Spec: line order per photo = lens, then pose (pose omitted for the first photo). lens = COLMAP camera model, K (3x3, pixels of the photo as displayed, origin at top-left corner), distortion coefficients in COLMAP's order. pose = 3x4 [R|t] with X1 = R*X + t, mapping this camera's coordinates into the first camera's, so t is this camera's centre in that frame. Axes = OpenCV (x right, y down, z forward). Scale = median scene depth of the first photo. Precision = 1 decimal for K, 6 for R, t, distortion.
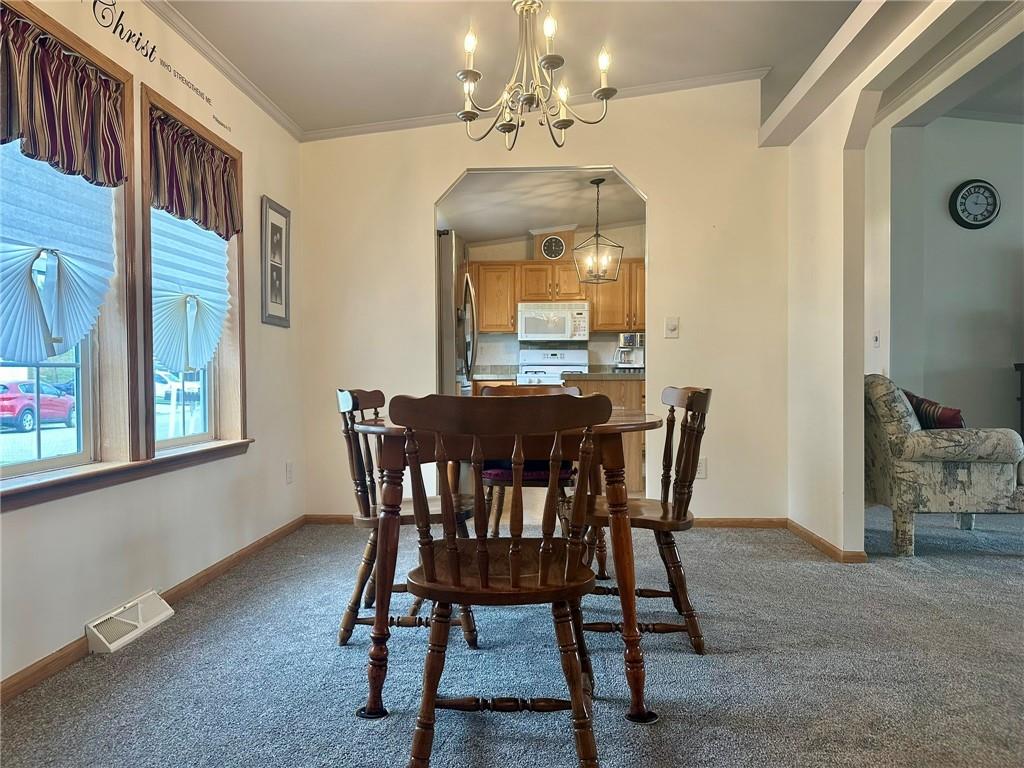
lens RADIAL K [[724.9, 0, 512.0], [0, 724.9, 384.0], [0, 0, 1]] dist [0.051305, 0.001061]
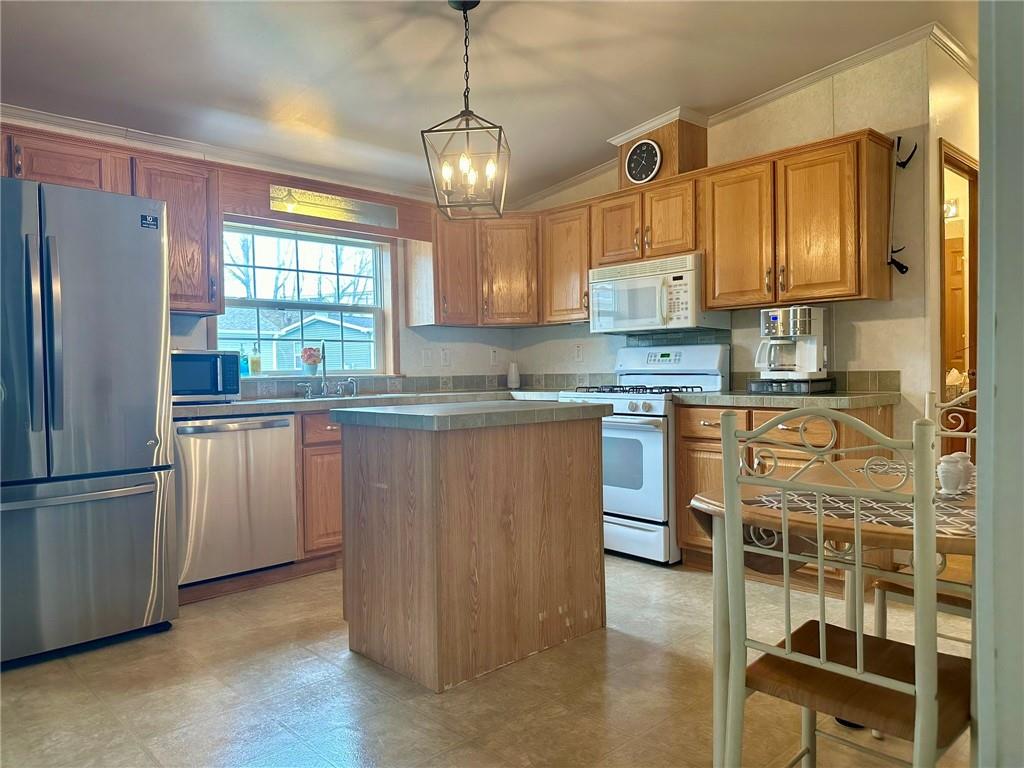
lens RADIAL K [[724.9, 0, 512.0], [0, 724.9, 384.0], [0, 0, 1]] dist [0.051305, 0.001061]
pose [[0.736751, 0.007240, -0.676125, 0.360105], [0.003698, 0.999885, 0.014737, -0.027659], [0.676154, -0.013358, 0.736639, 0.522386]]
